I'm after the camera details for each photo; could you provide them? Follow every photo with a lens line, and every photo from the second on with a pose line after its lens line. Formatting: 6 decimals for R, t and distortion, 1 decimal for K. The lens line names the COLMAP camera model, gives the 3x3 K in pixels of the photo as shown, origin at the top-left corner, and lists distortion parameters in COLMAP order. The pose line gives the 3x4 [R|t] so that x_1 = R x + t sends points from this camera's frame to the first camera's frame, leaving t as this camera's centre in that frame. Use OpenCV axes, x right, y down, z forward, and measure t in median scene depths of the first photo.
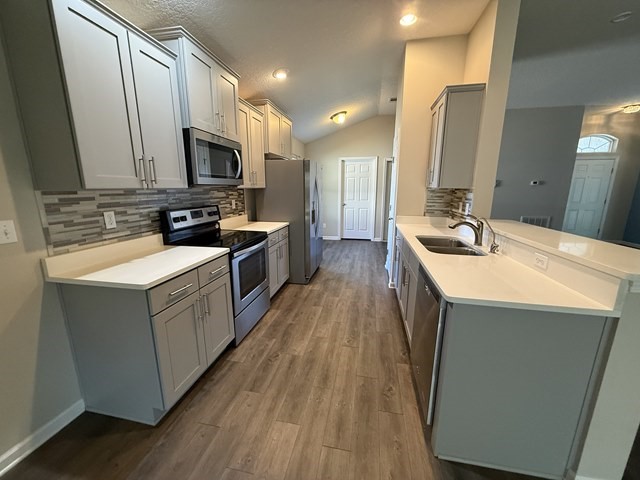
lens RADIAL K [[254.6, 0, 322.1], [0, 254.6, 238.9], [0, 0, 1]] dist [0.003998, -0.000293]
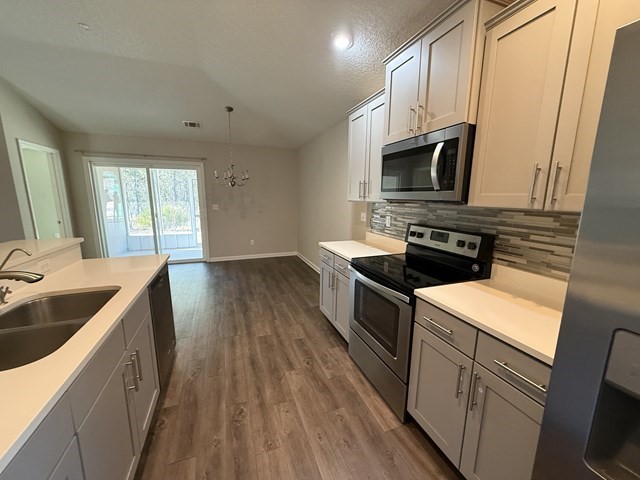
lens RADIAL K [[254.6, 0, 318.6], [0, 254.6, 240.4], [0, 0, 1]] dist [0.003998, -0.000293]
pose [[-0.853735, 0.081686, -0.514260, 0.247448], [-0.114398, 0.934065, 0.338285, -0.322937], [0.507985, 0.347636, -0.788099, 1.492469]]
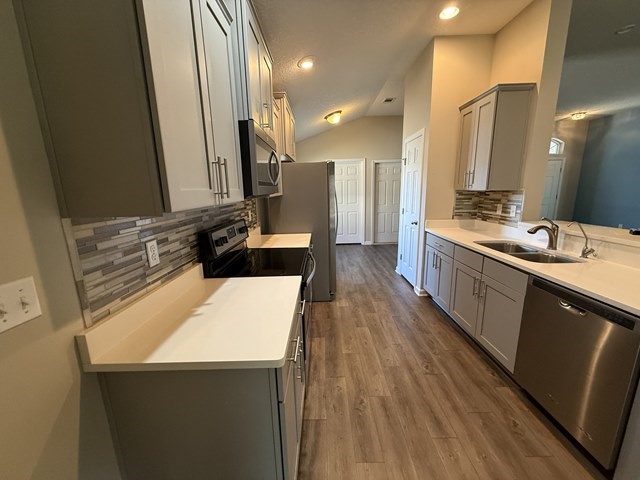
lens RADIAL K [[254.6, 0, 322.7], [0, 254.6, 238.8], [0, 0, 1]] dist [0.003998, -0.000293]
pose [[0.981491, -0.061557, 0.181345, -0.373725], [0.063136, 0.998001, -0.002943, -0.060116], [-0.180801, 0.014338, 0.983415, 0.190428]]
